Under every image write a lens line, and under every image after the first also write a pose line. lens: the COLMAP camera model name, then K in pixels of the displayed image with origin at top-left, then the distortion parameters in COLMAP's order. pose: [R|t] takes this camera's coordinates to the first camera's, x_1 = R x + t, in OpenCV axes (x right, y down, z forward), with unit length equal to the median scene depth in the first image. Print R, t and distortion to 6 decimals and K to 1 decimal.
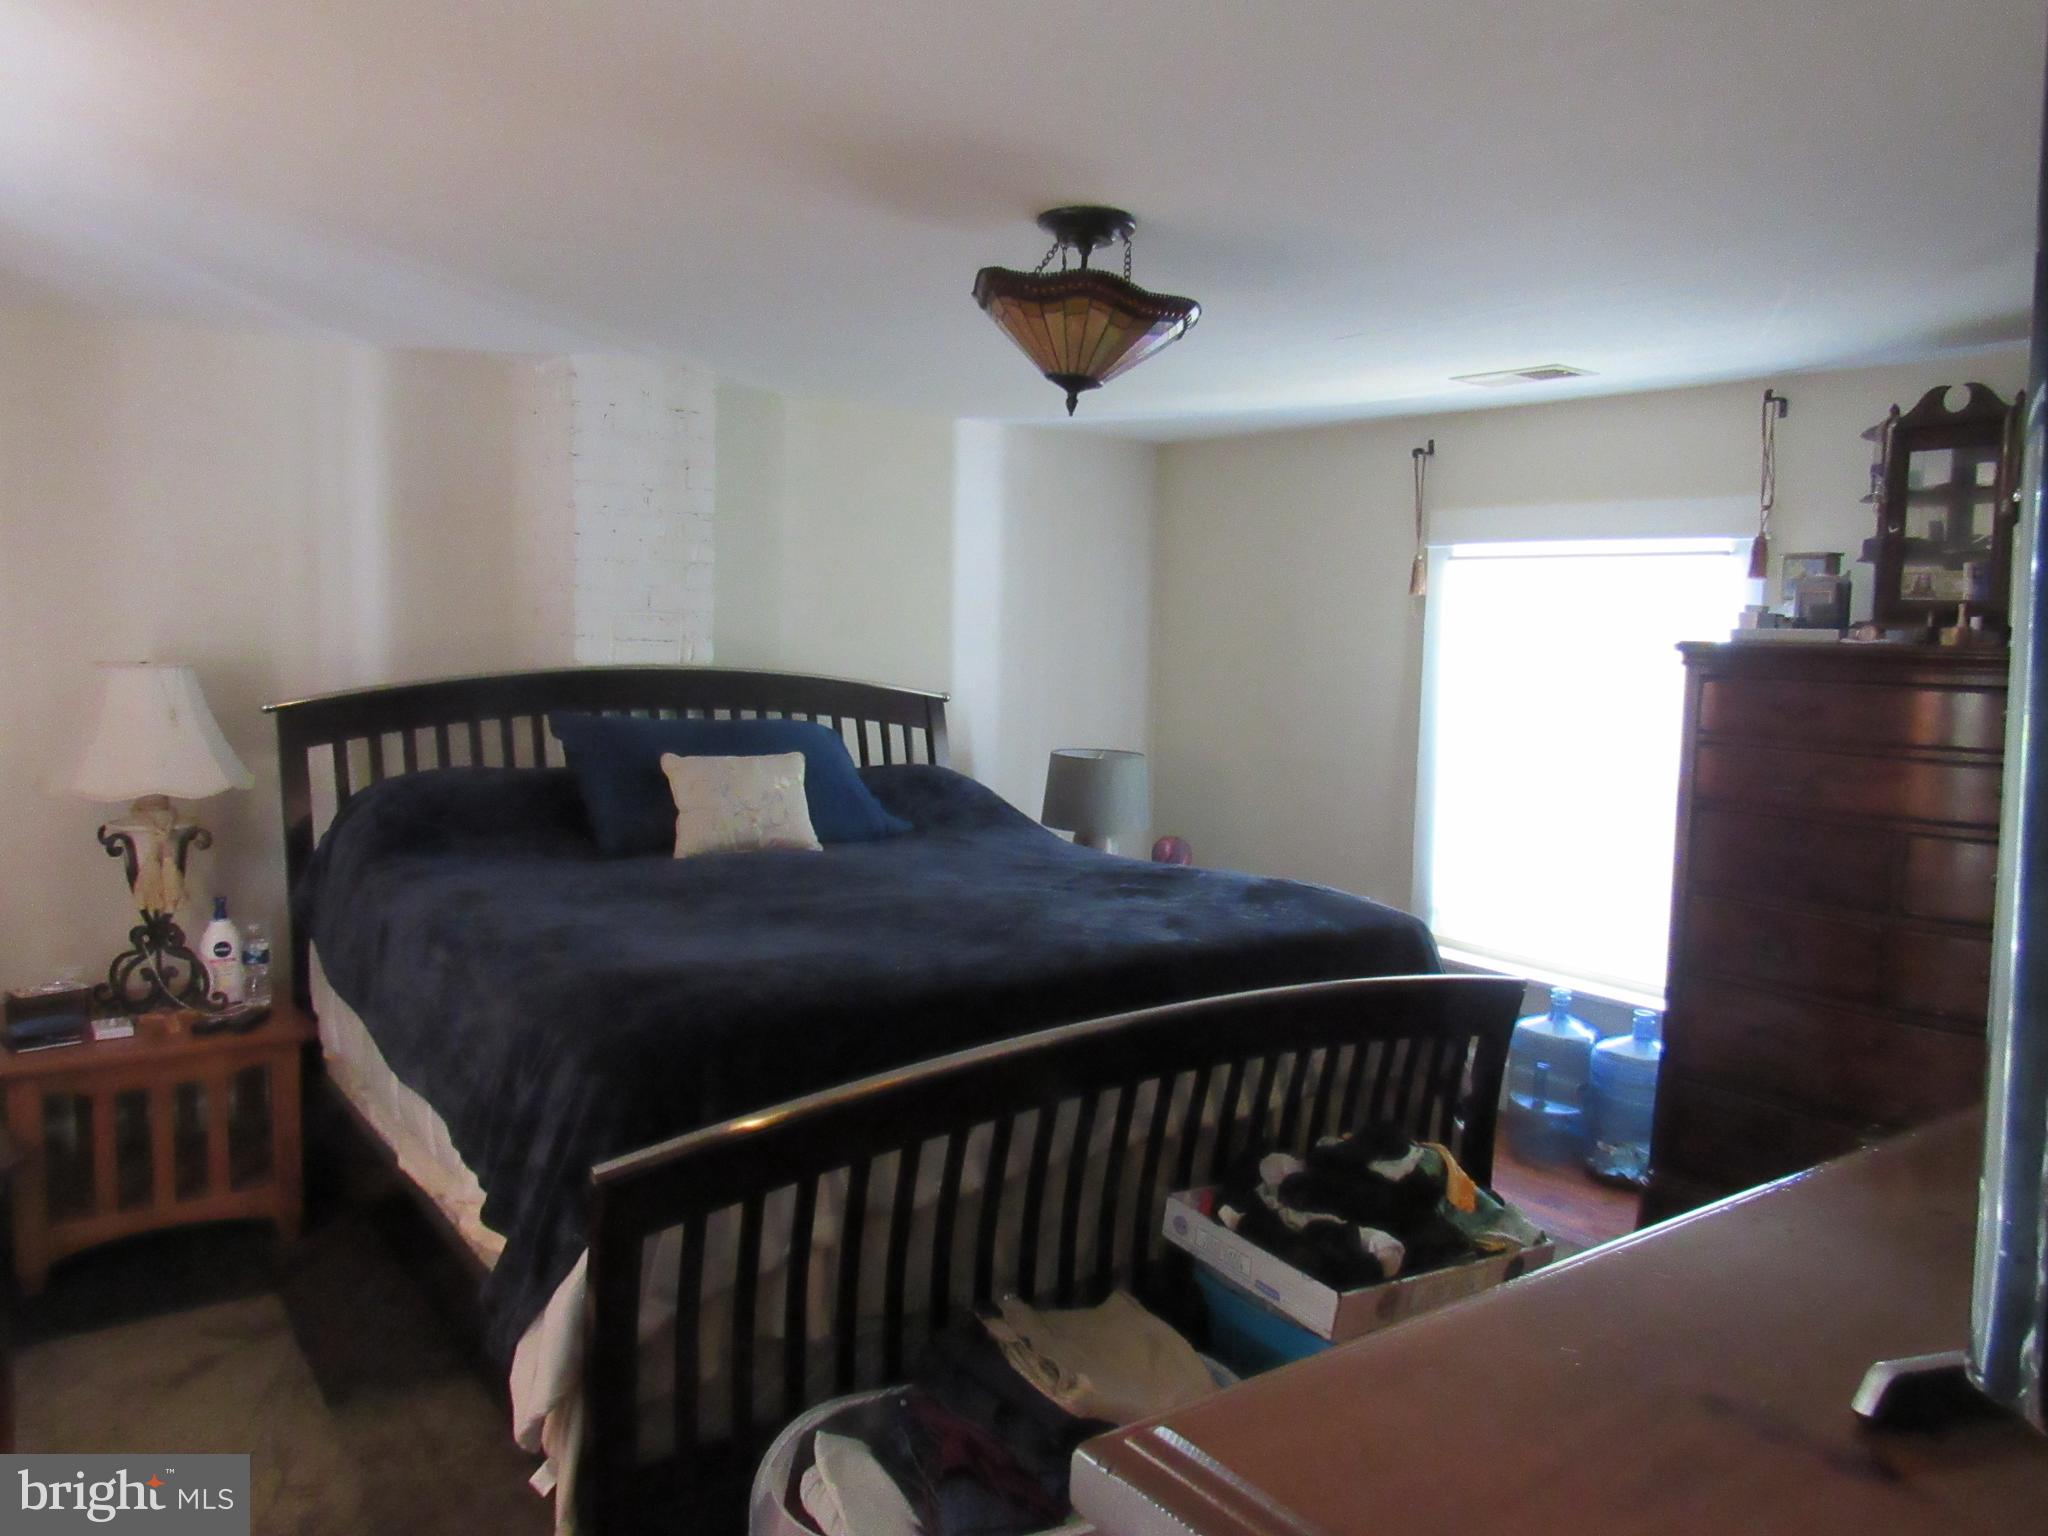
lens RADIAL K [[1468.6, 0, 1035.2], [0, 1468.6, 774.2], [0, 0, 1]] dist [-0.028984, 0.011732]
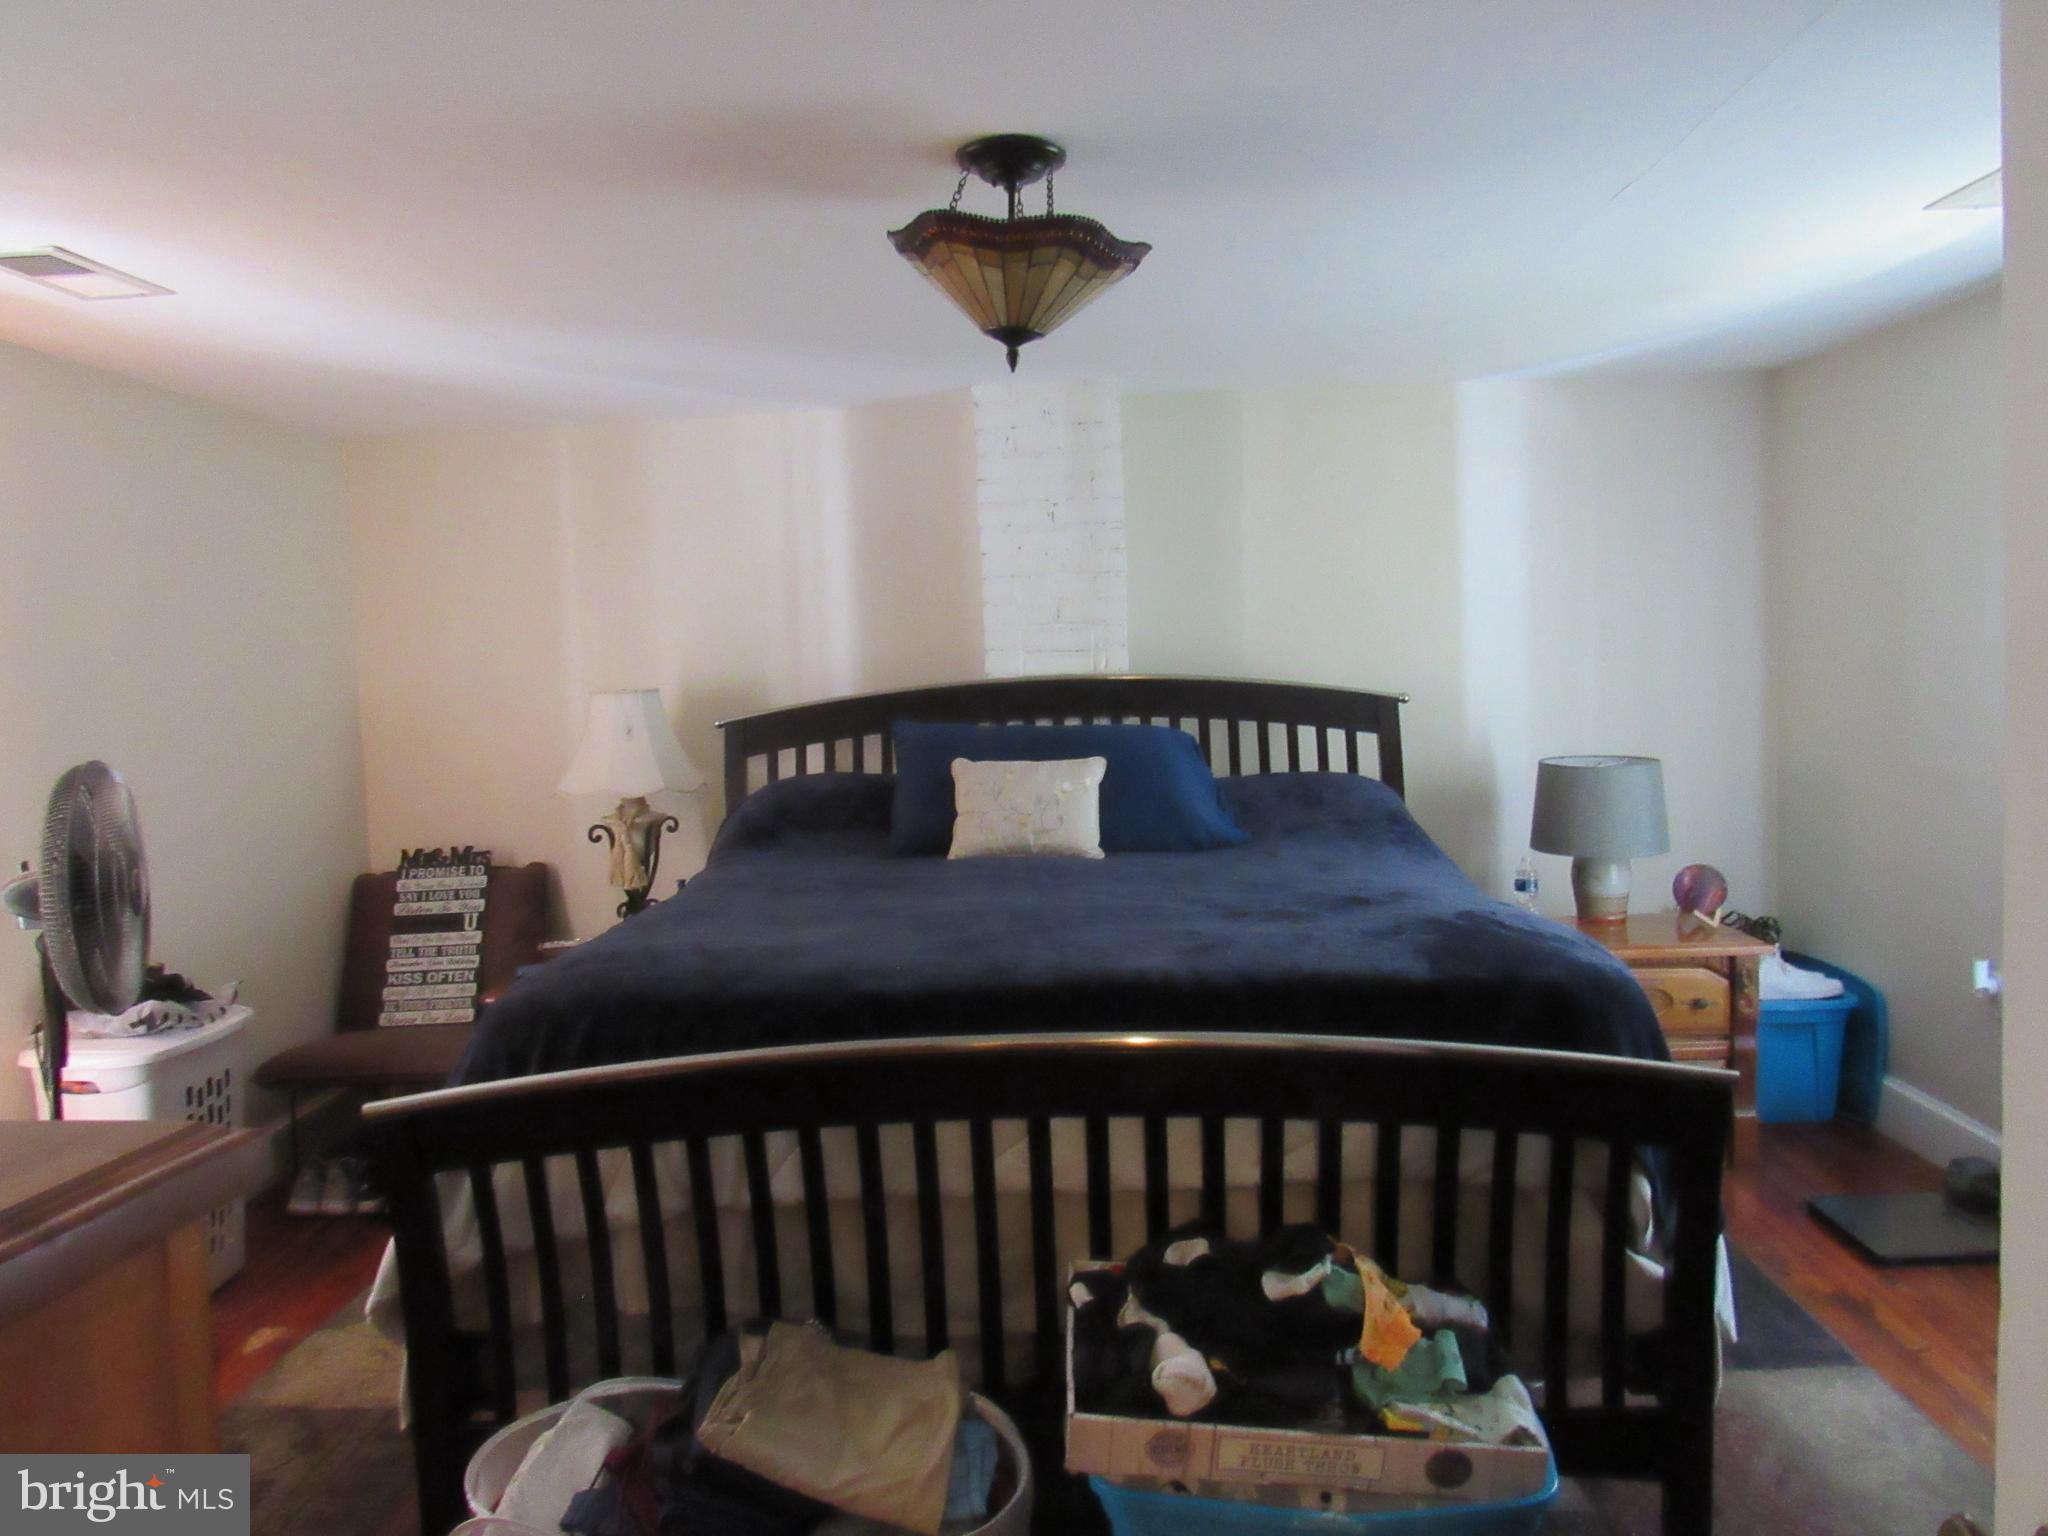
lens RADIAL K [[1468.6, 0, 1022.4], [0, 1468.6, 760.3], [0, 0, 1]] dist [-0.028984, 0.011732]
pose [[0.790903, -0.006371, -0.611908, 0.417712], [-0.009948, 0.999680, -0.023266, 0.011043], [0.611861, 0.024489, 0.790586, 0.213583]]
